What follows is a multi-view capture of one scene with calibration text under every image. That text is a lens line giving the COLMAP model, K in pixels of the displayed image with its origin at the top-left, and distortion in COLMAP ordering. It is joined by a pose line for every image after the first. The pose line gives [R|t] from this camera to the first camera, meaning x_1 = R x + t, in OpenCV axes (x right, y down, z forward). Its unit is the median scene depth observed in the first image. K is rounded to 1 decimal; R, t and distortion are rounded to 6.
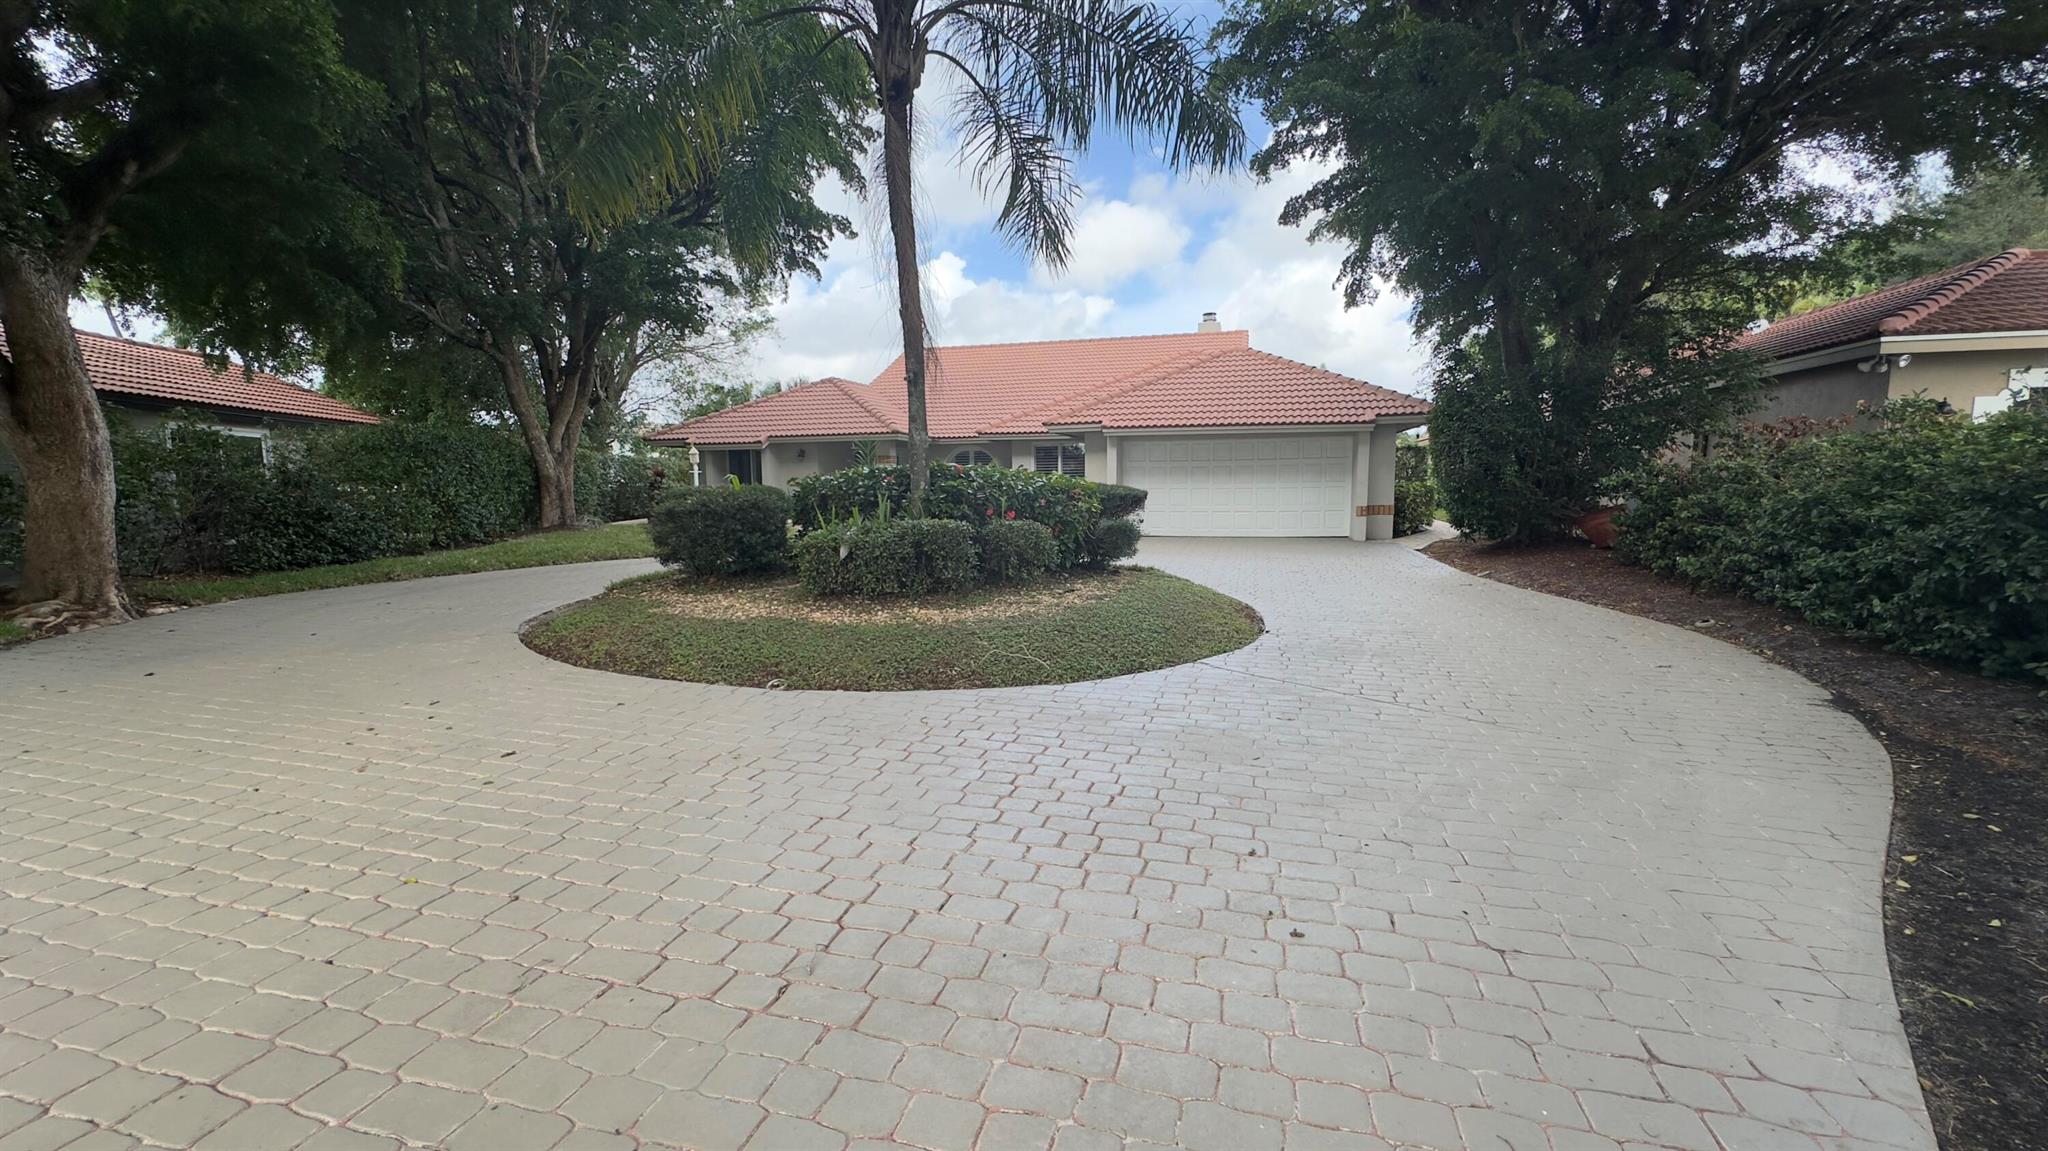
lens RADIAL K [[818.8, 0, 1035.8], [0, 818.8, 573.0], [0, 0, 1]] dist [-0.002622, 0.002318]
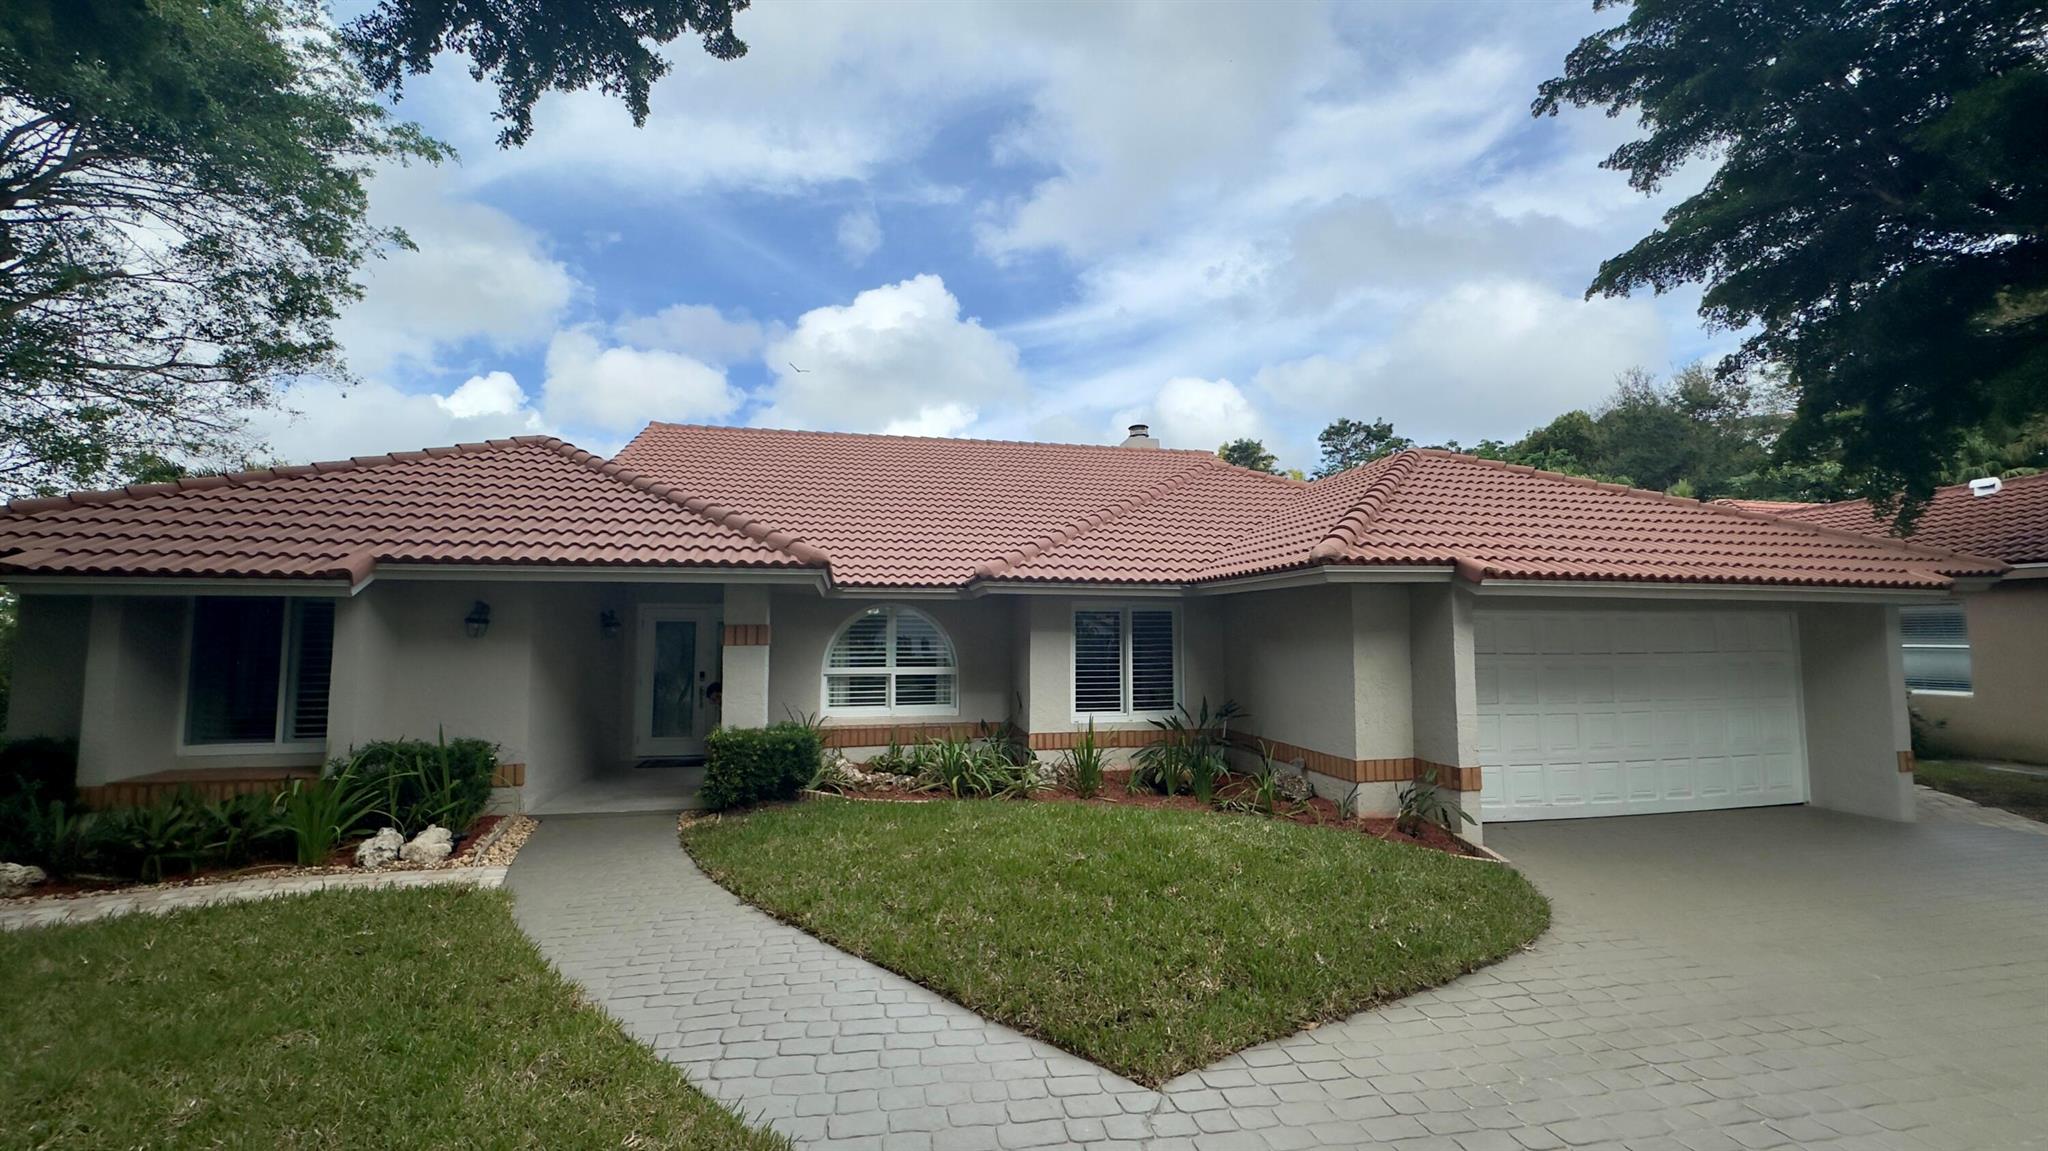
lens RADIAL K [[818.8, 0, 1014.5], [0, 818.8, 569.3], [0, 0, 1]] dist [-0.002622, 0.002318]
pose [[0.900936, 0.046595, 0.431443, -0.624954], [0.039513, 0.981281, -0.188487, -0.241810], [-0.432149, 0.186862, 0.882230, 1.592742]]
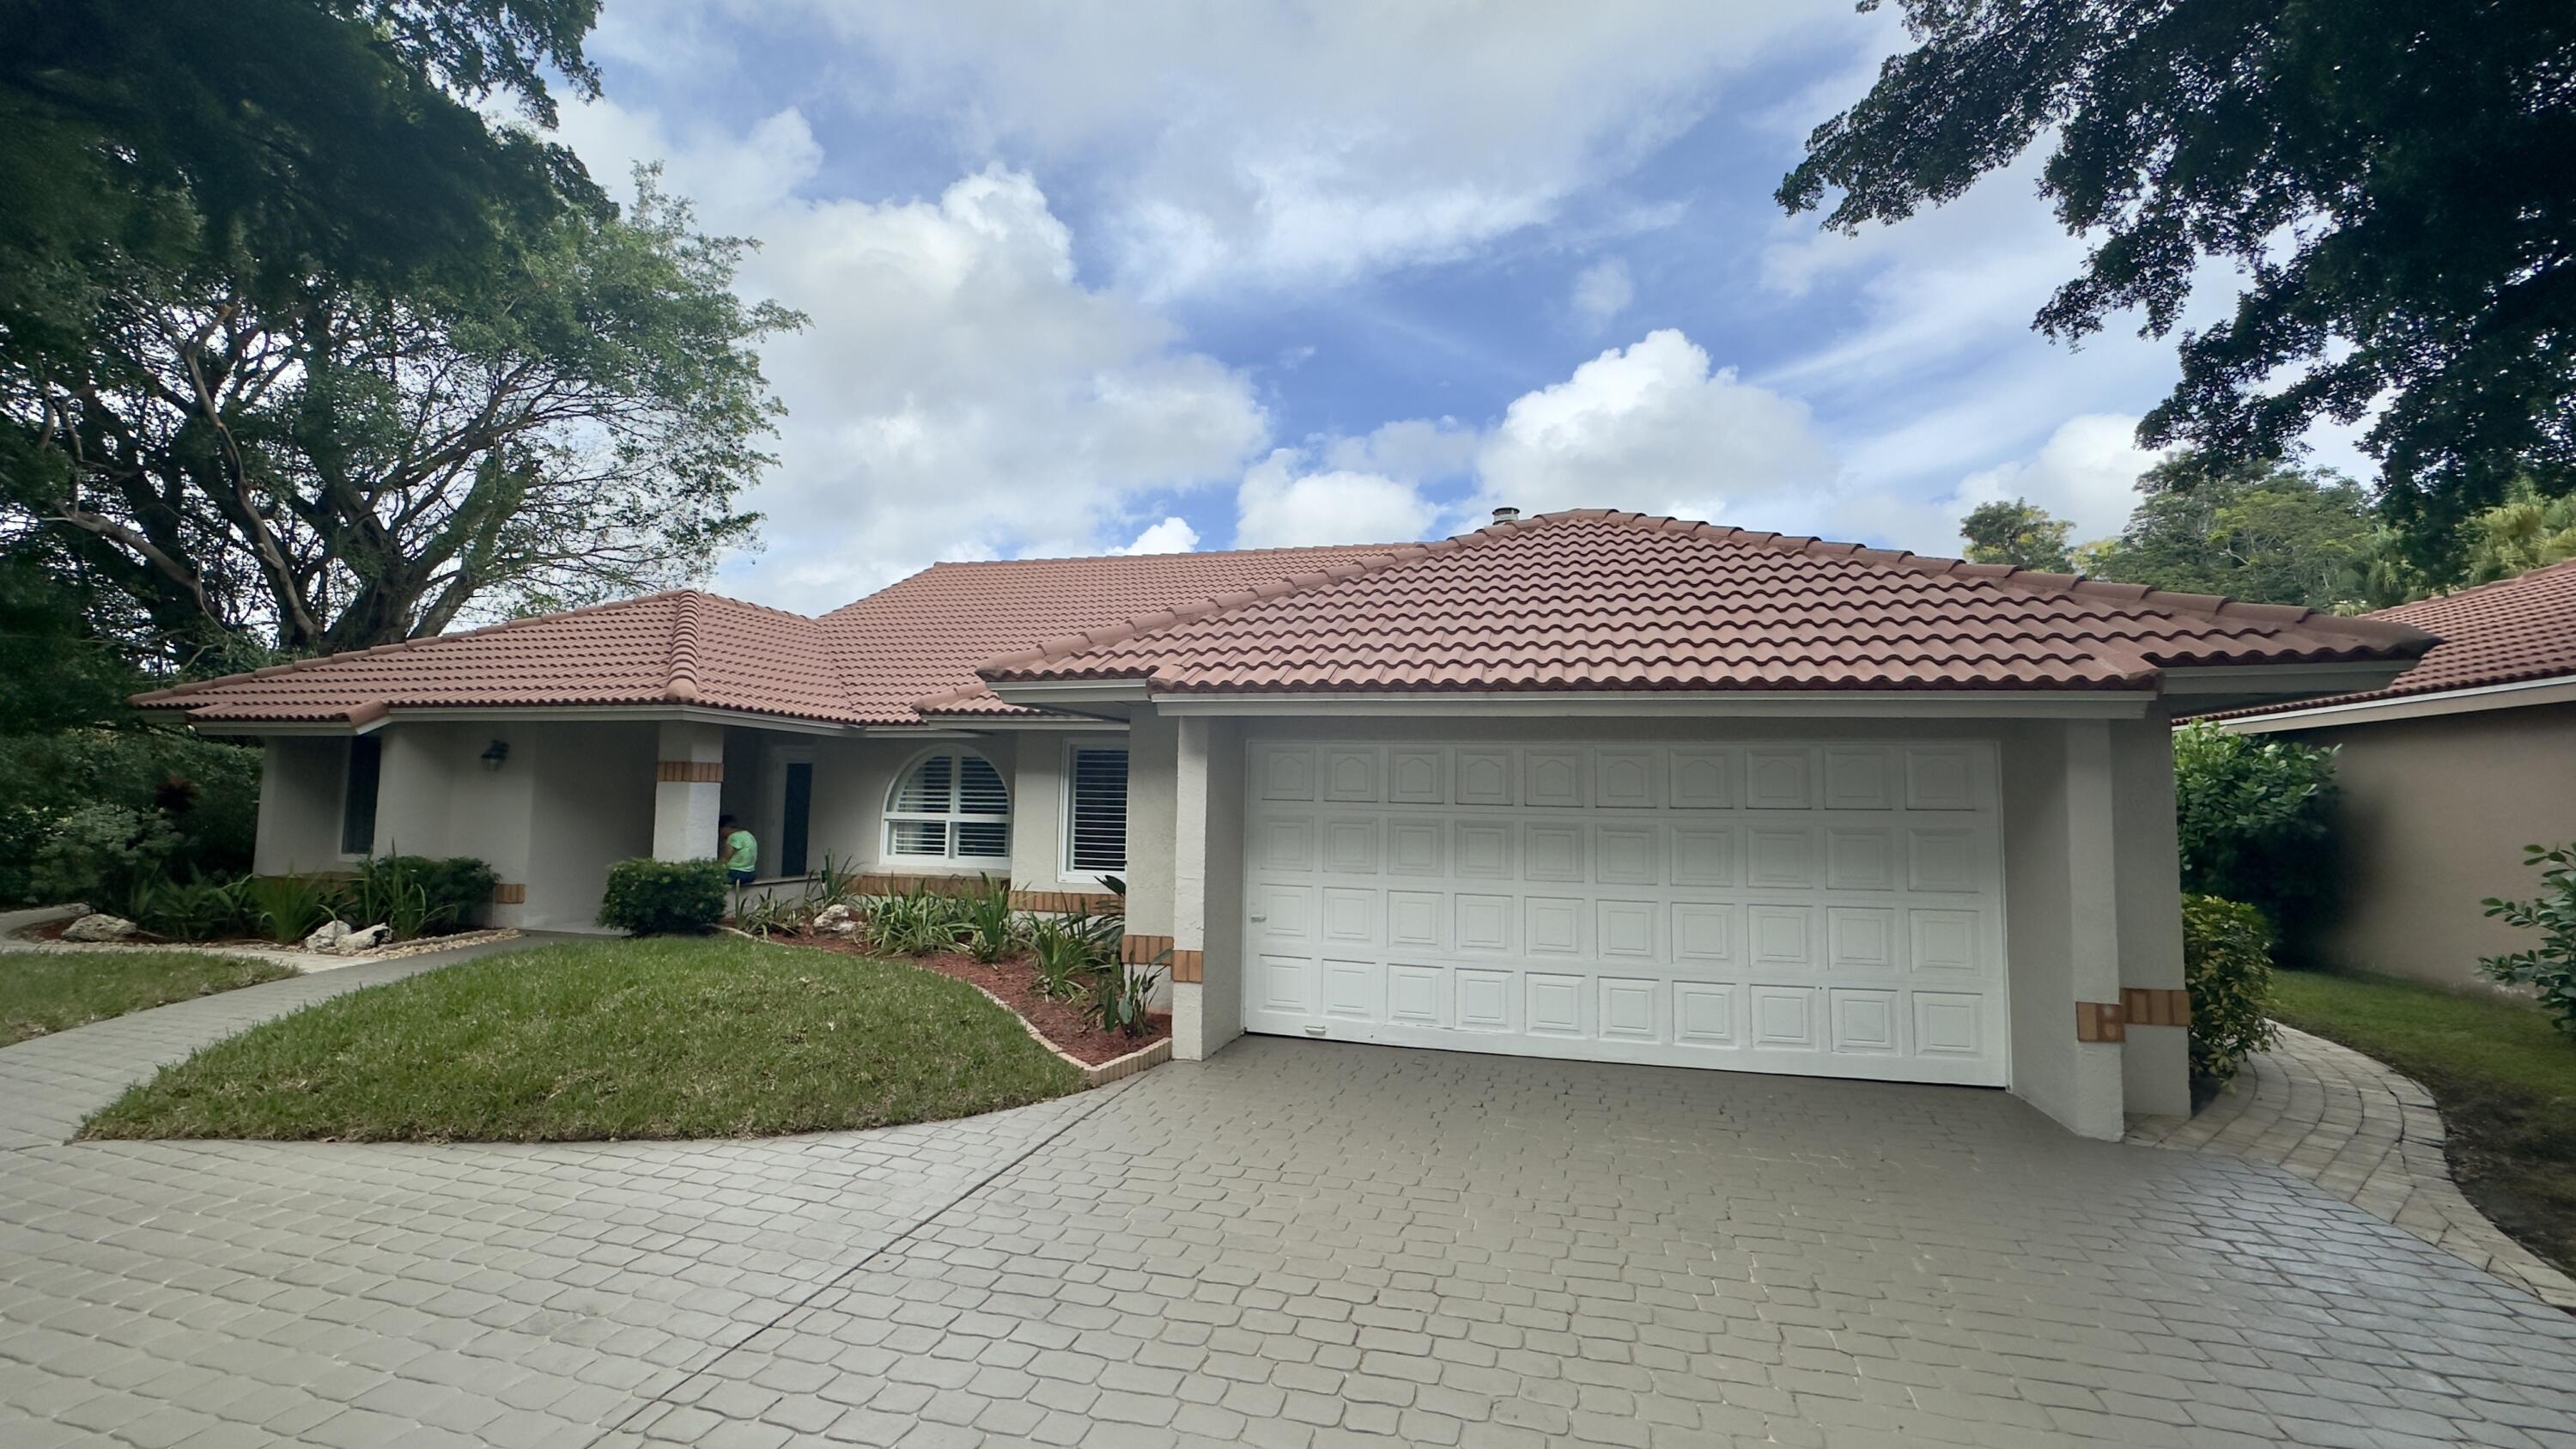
lens RADIAL K [[1030.1, 0, 1291.4], [0, 1030.1, 705.8], [0, 0, 1]] dist [-0.002622, 0.002318]
pose [[0.999555, 0.027613, -0.011269, 0.292323], [-0.029319, 0.979000, -0.201739, -0.207330], [0.005461, 0.201980, 0.979374, 1.357370]]
